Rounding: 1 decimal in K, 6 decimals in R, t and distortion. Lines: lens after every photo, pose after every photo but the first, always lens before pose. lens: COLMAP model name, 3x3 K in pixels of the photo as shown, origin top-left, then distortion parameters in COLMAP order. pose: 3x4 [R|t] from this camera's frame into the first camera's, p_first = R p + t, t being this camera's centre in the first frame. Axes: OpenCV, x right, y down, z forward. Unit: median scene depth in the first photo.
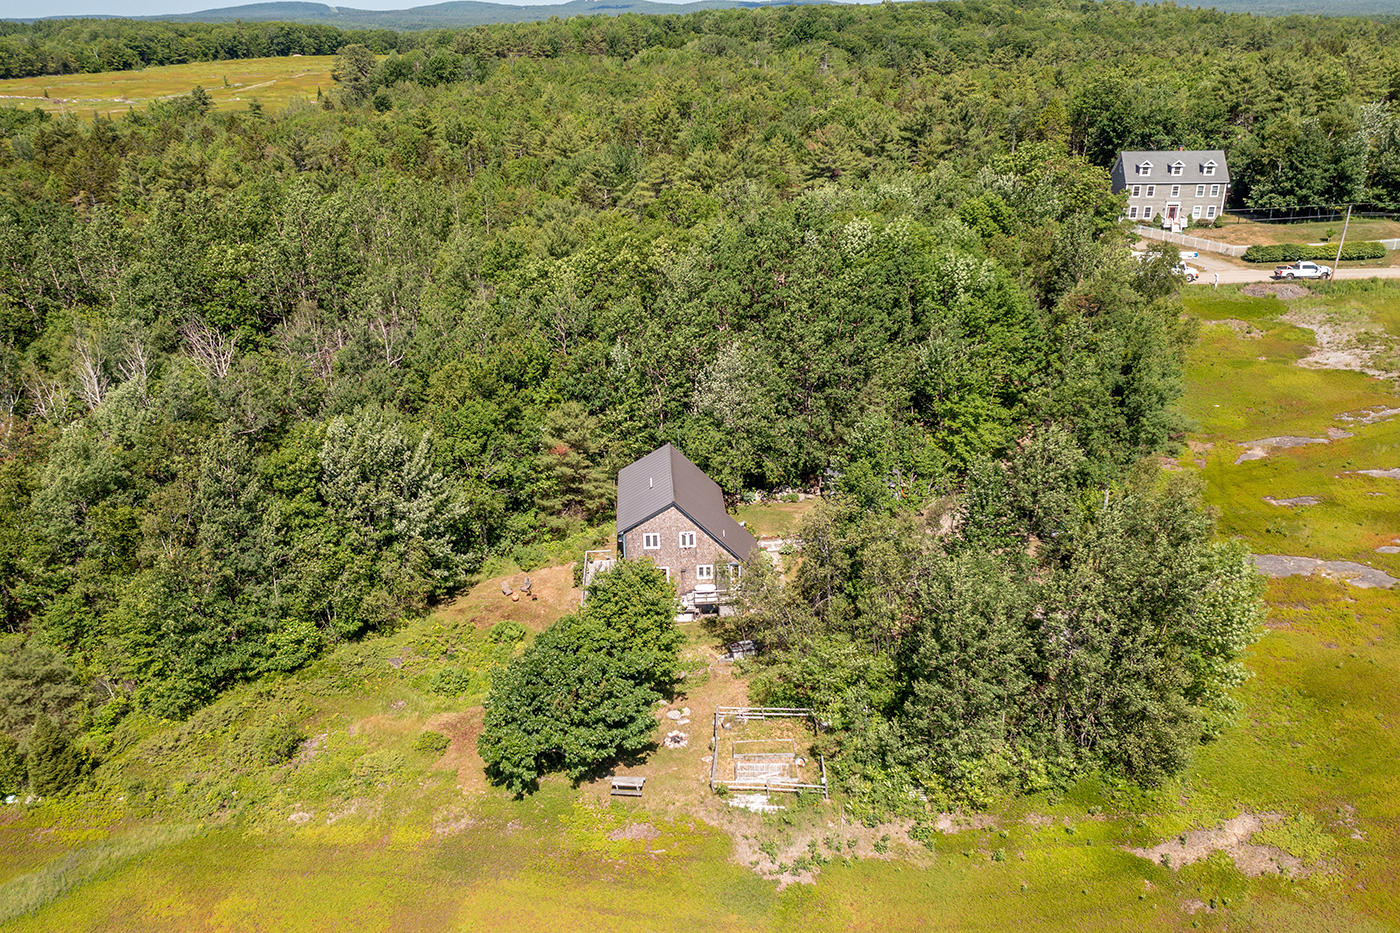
lens RADIAL K [[1115.9, 0, 745.0], [0, 1115.9, 468.4], [0, 0, 1]] dist [0.002005, 0.000086]
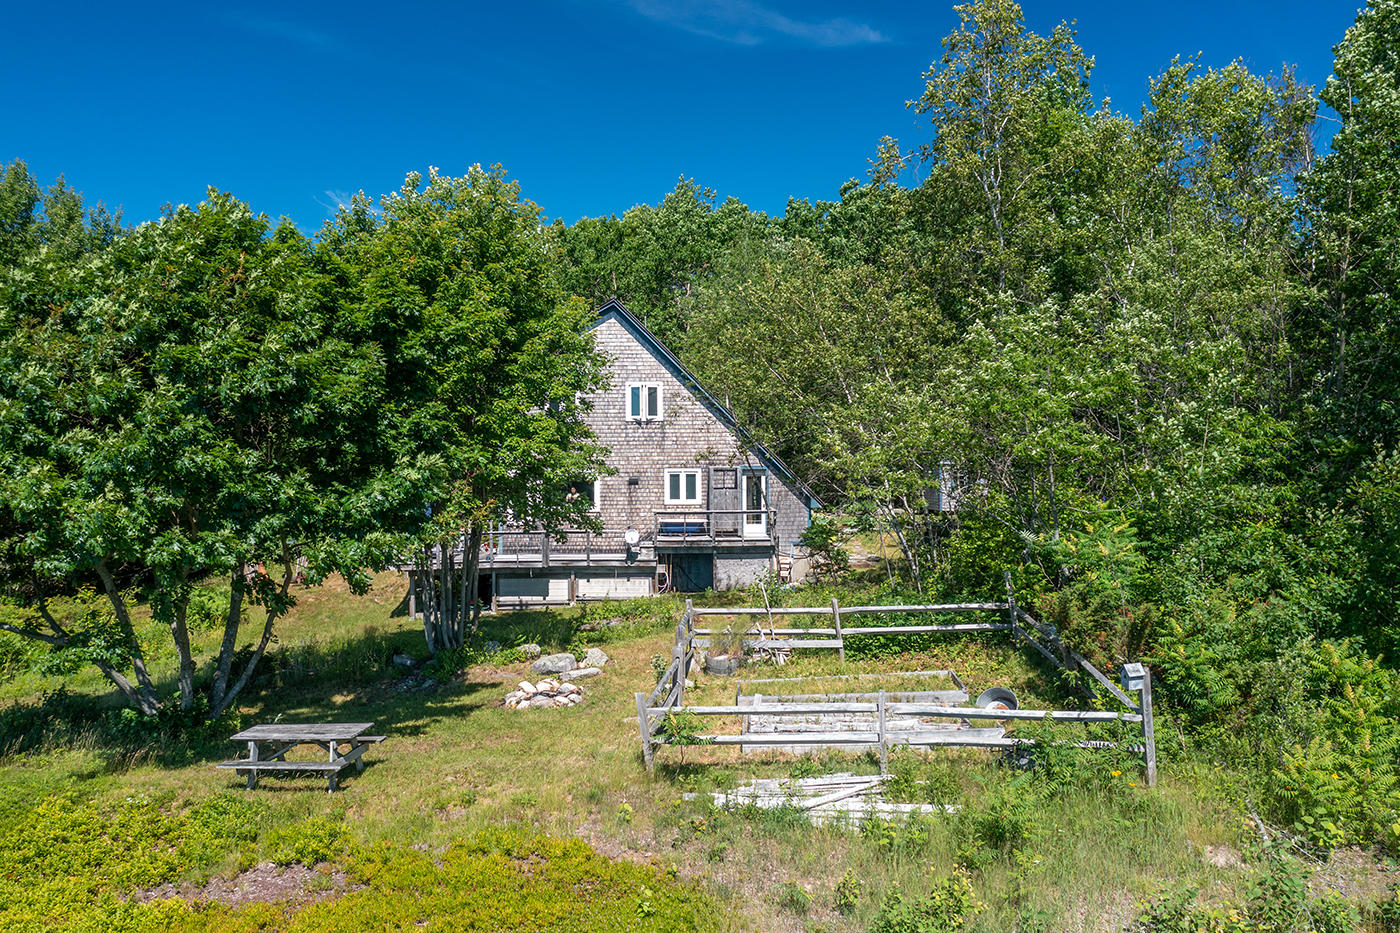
lens RADIAL K [[1115.9, 0, 745.0], [0, 1115.9, 468.4], [0, 0, 1]] dist [0.002005, 0.000086]
pose [[0.999702, -0.005226, -0.023843, -0.001499], [-0.004476, 0.920999, -0.389539, 0.259626], [0.023996, 0.389530, 0.920701, 0.607977]]
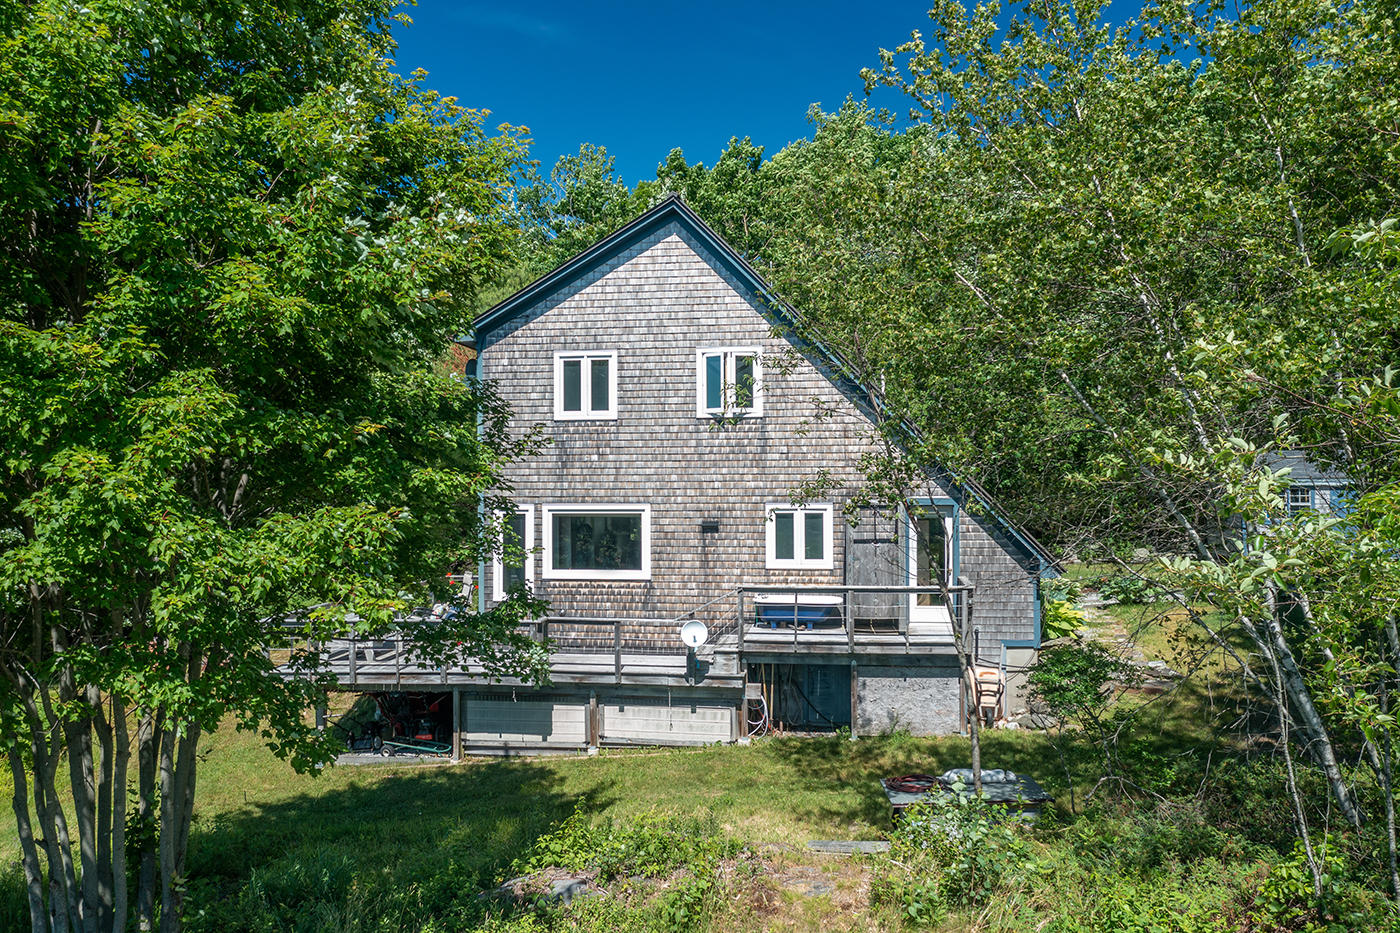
lens RADIAL K [[1115.9, 0, 745.0], [0, 1115.9, 468.4], [0, 0, 1]] dist [0.002005, 0.000086]
pose [[0.981893, -0.006853, -0.189314, -0.002190], [-0.071794, 0.911335, -0.405357, 0.179900], [0.175306, 0.411609, 0.894341, 0.792121]]
